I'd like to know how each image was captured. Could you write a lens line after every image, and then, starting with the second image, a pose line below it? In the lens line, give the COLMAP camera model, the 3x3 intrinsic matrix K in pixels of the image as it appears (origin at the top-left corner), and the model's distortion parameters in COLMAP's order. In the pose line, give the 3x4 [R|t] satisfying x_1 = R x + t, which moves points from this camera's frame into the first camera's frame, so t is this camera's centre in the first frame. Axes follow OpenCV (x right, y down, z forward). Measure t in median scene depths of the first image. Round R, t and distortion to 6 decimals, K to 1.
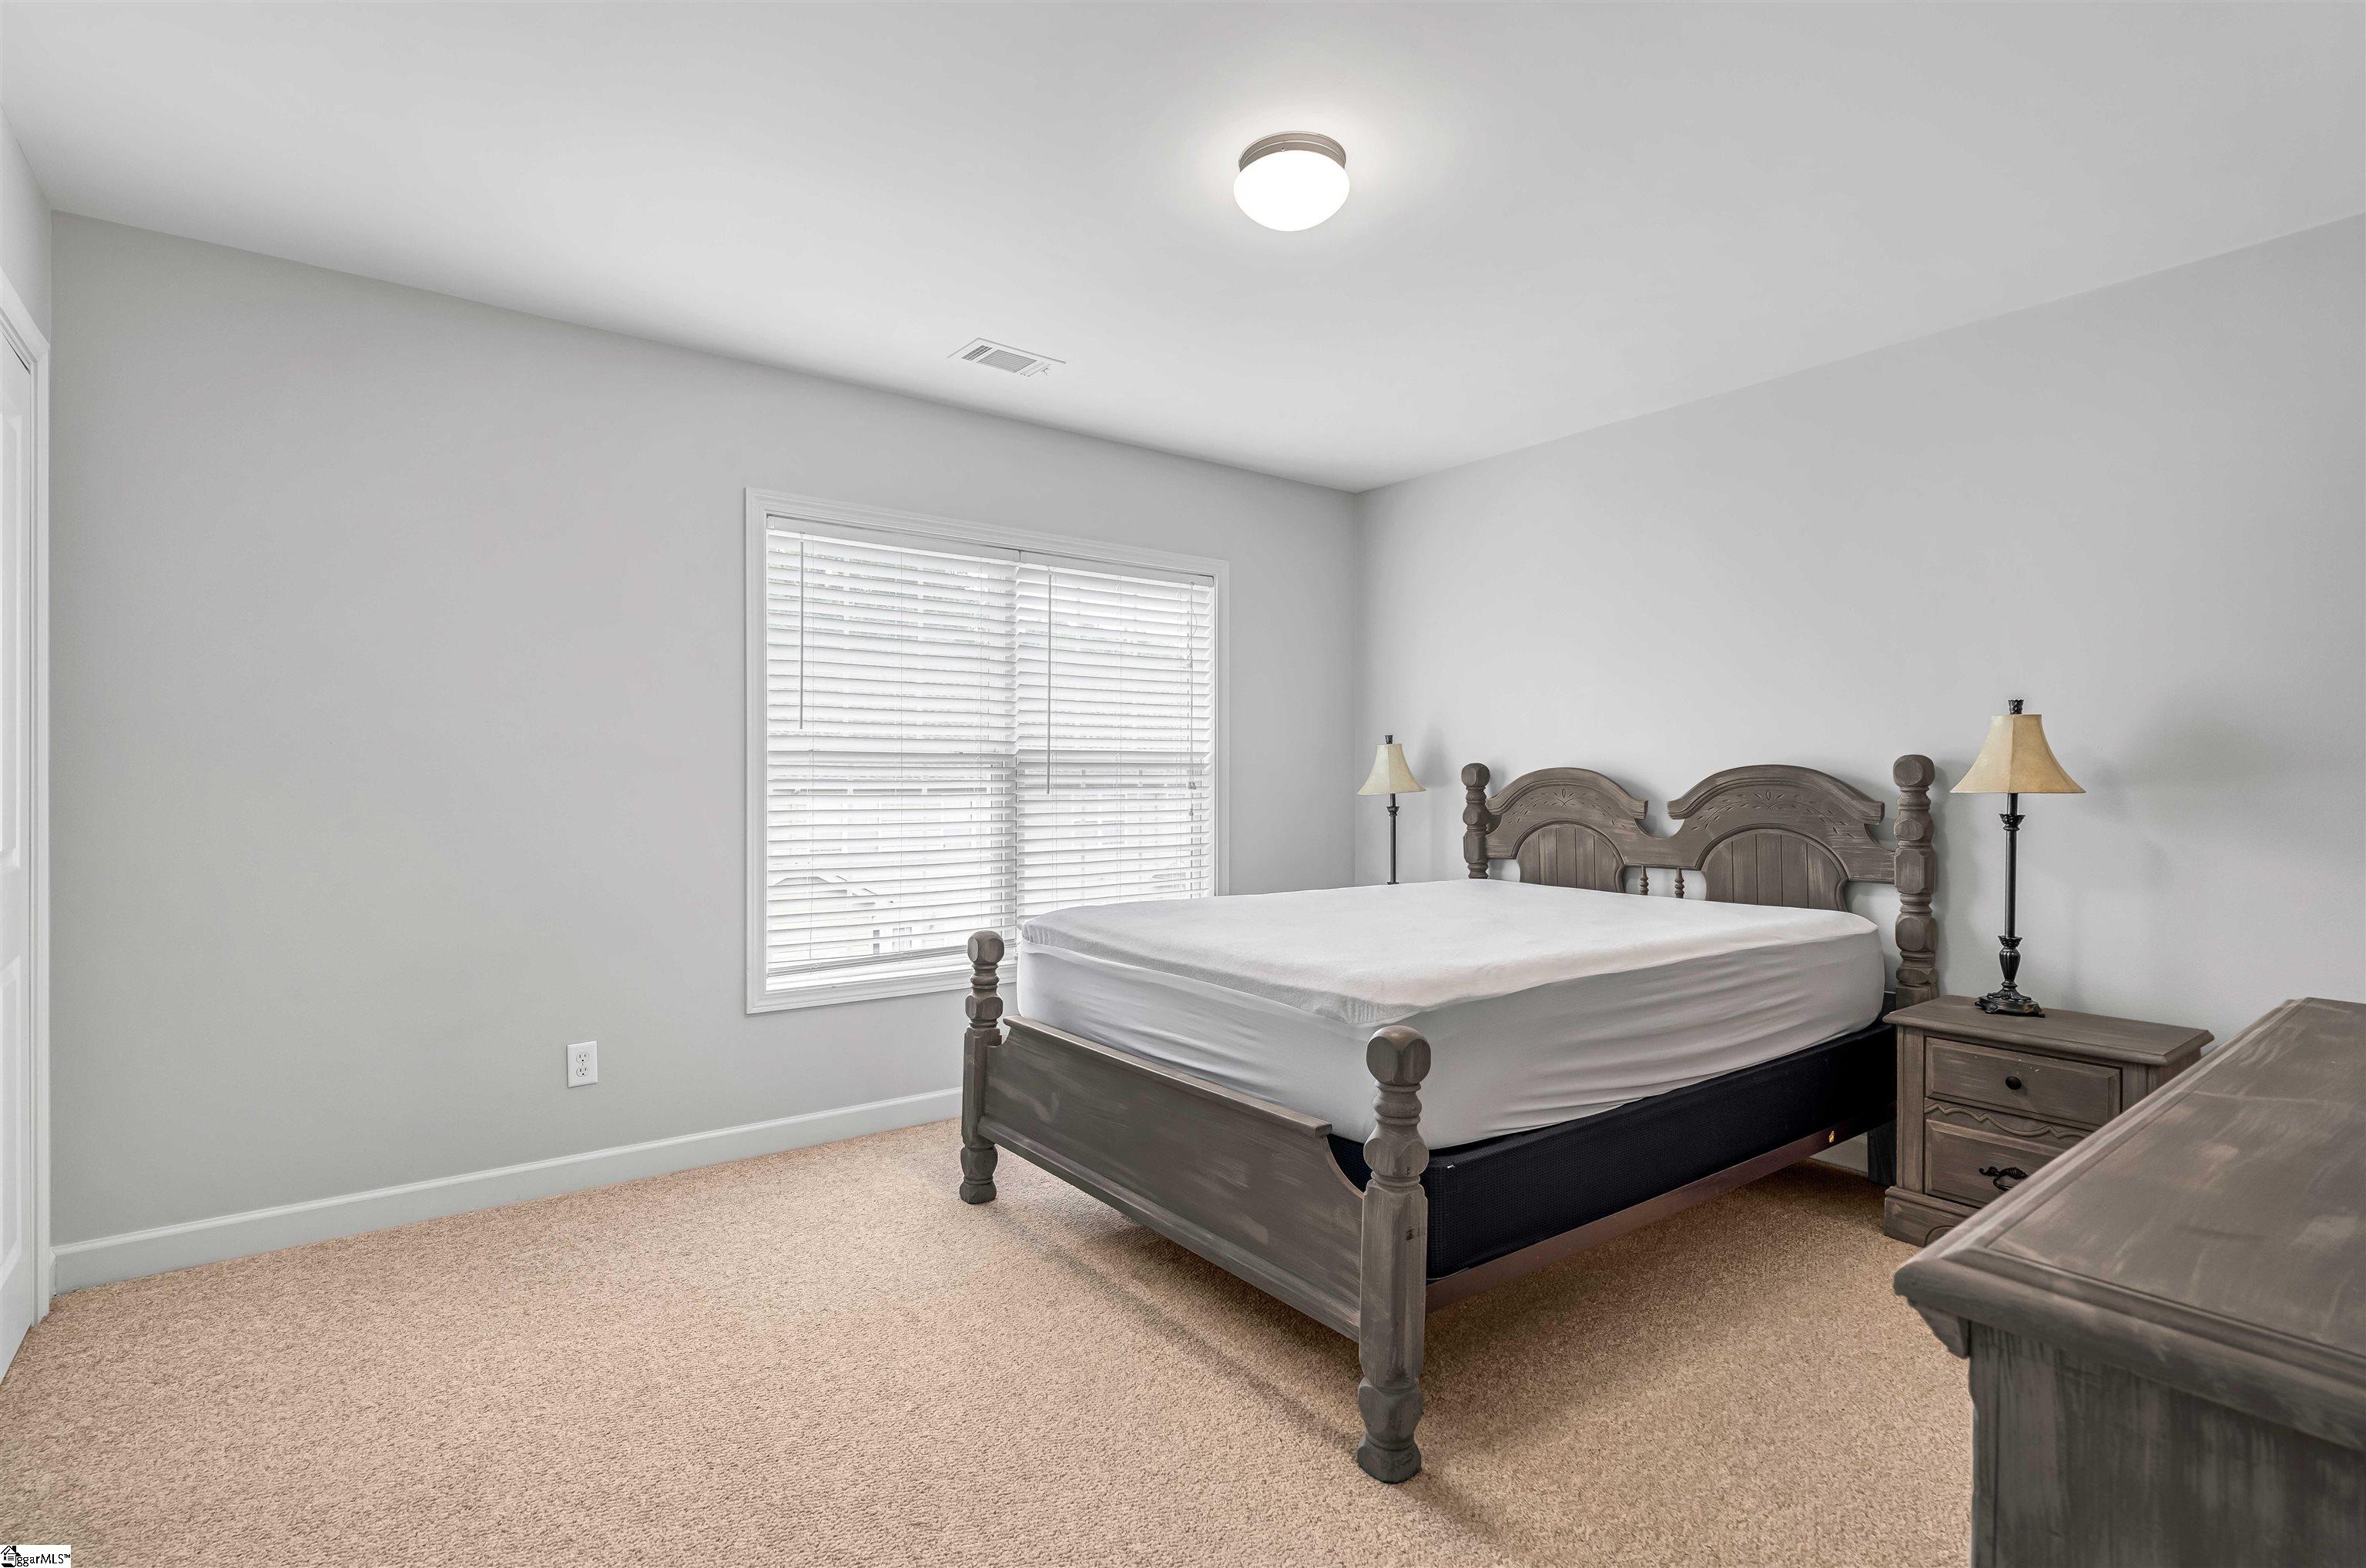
lens RADIAL K [[1135.1, 0, 1172.8], [0, 1135.1, 775.6], [0, 0, 1]] dist [-0.001597, 0.000767]
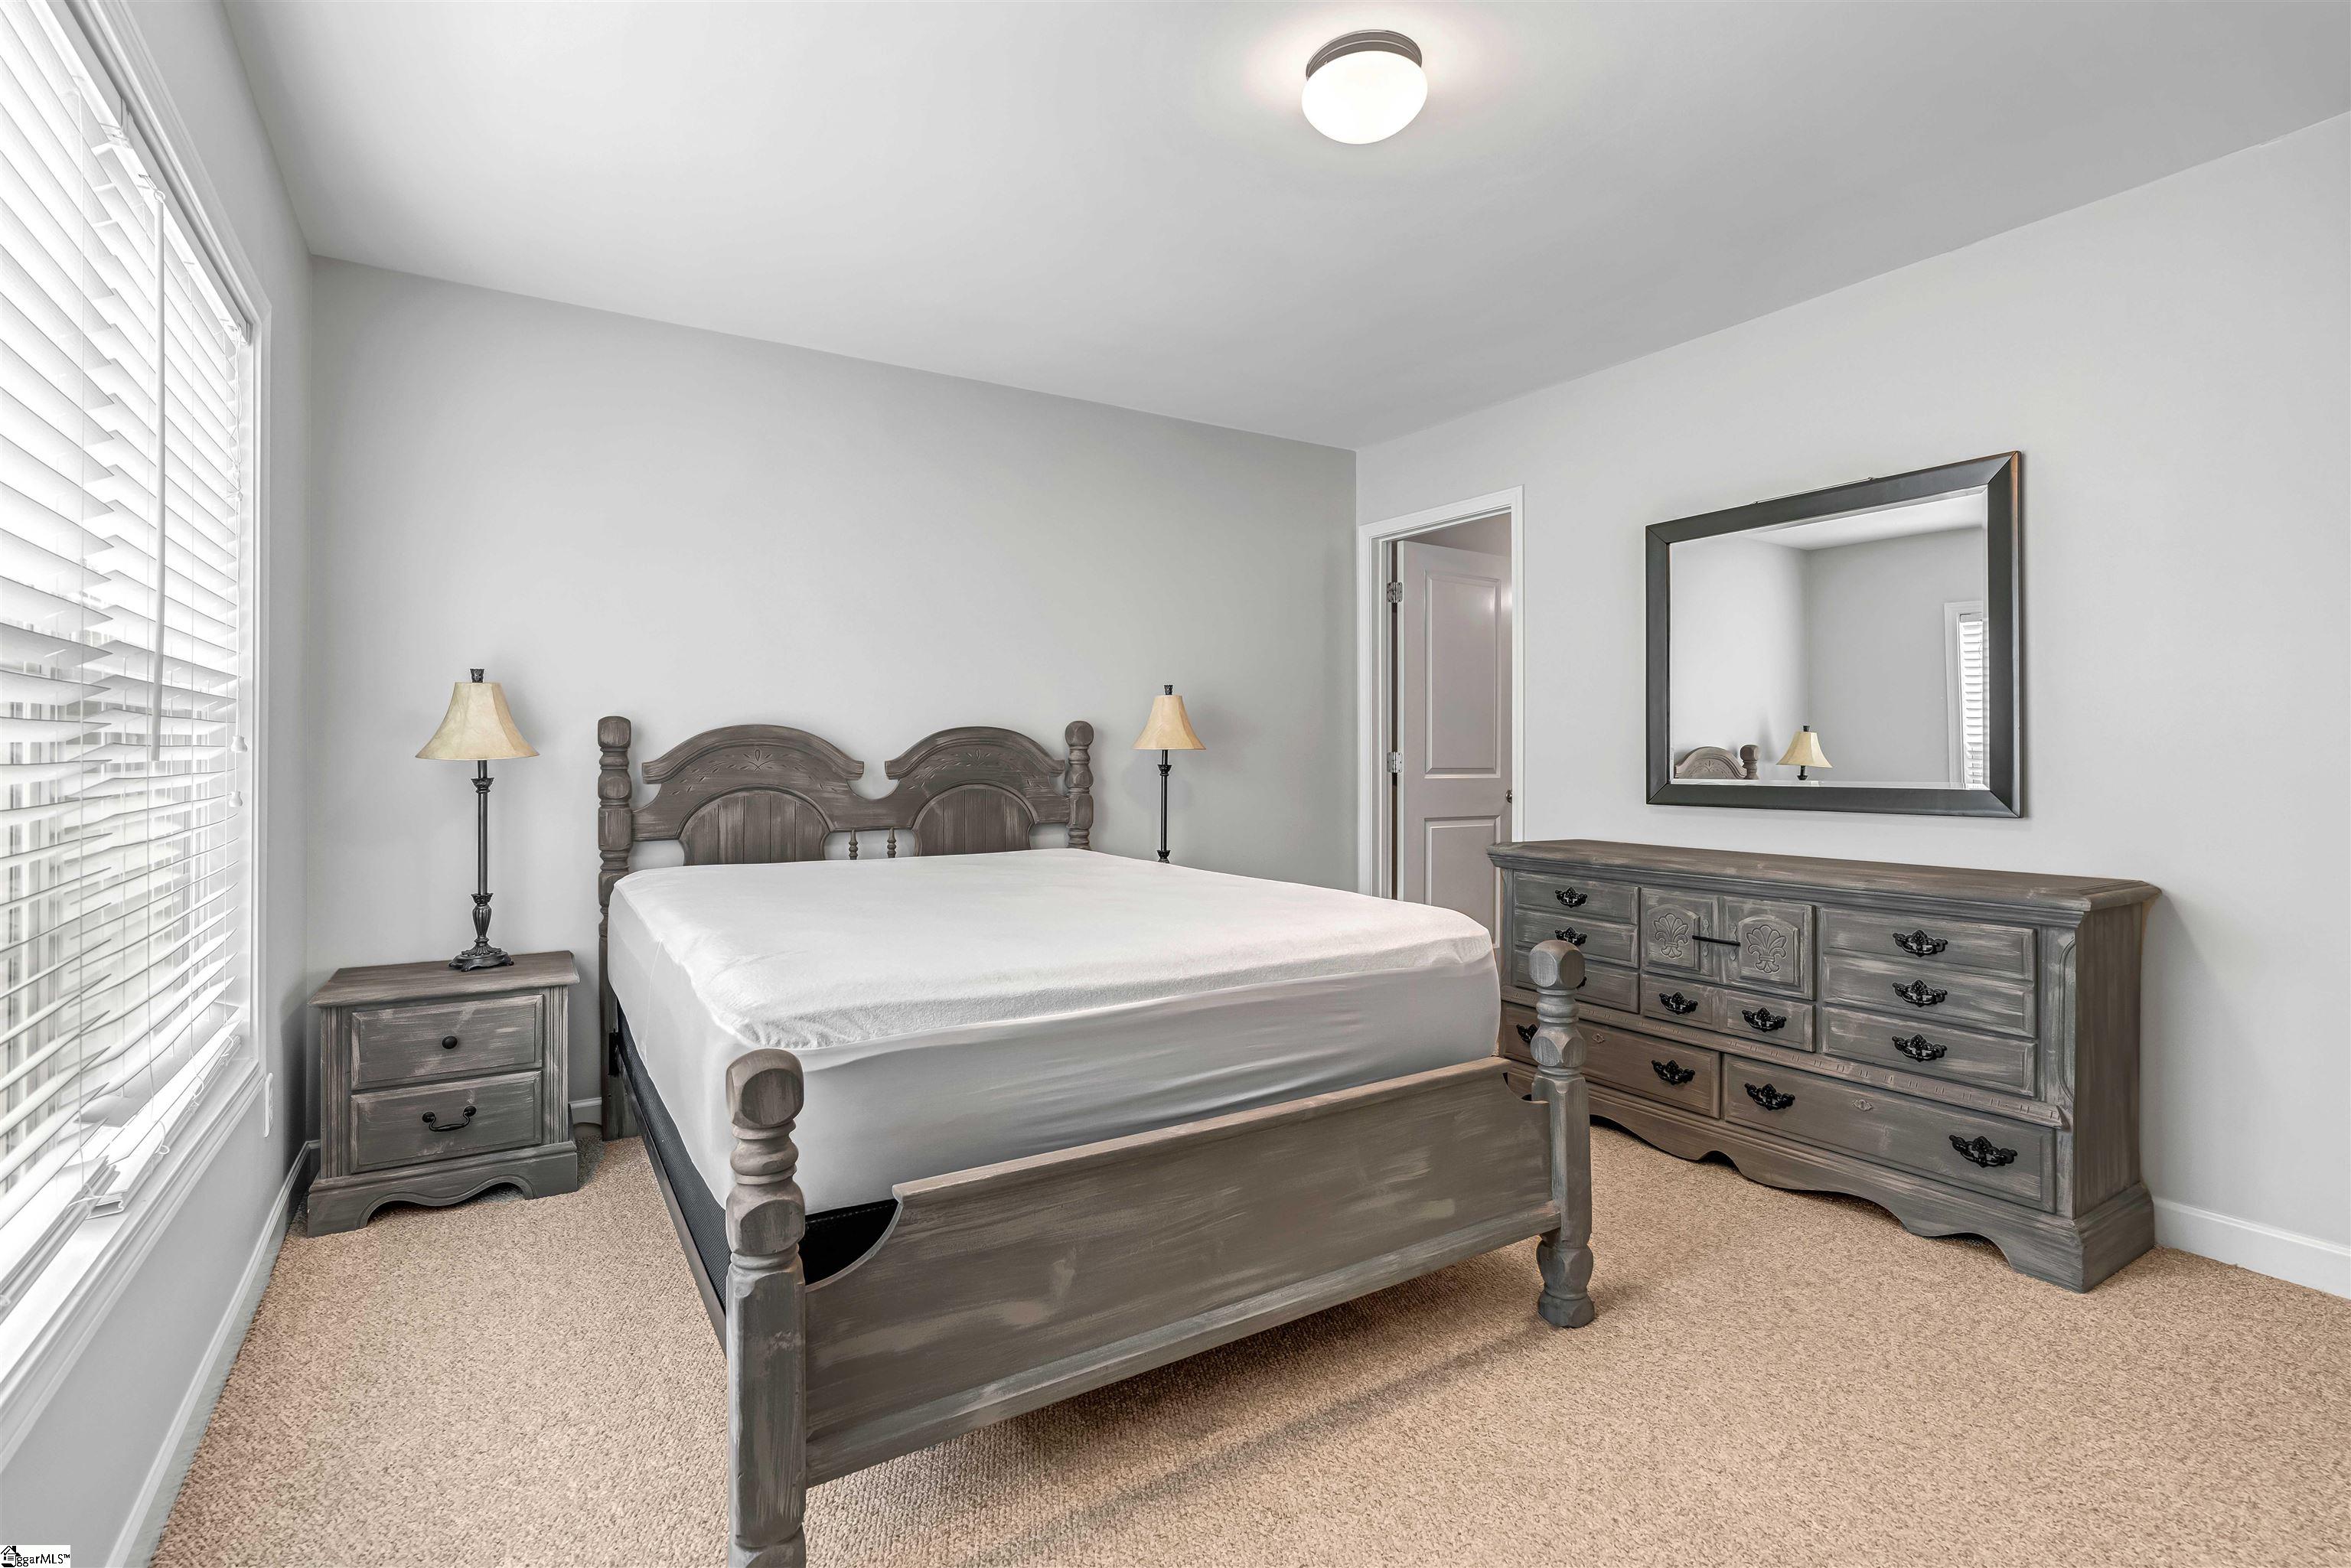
lens RADIAL K [[1077.8, 0, 1181.7], [0, 1077.8, 751.8], [0, 0, 1]] dist [-0.002006, 0.001394]
pose [[0.081353, -0.001631, 0.996684, -0.491932], [-0.005780, 0.999981, 0.002108, 0.010951], [-0.996669, -0.005932, 0.081342, 0.672535]]
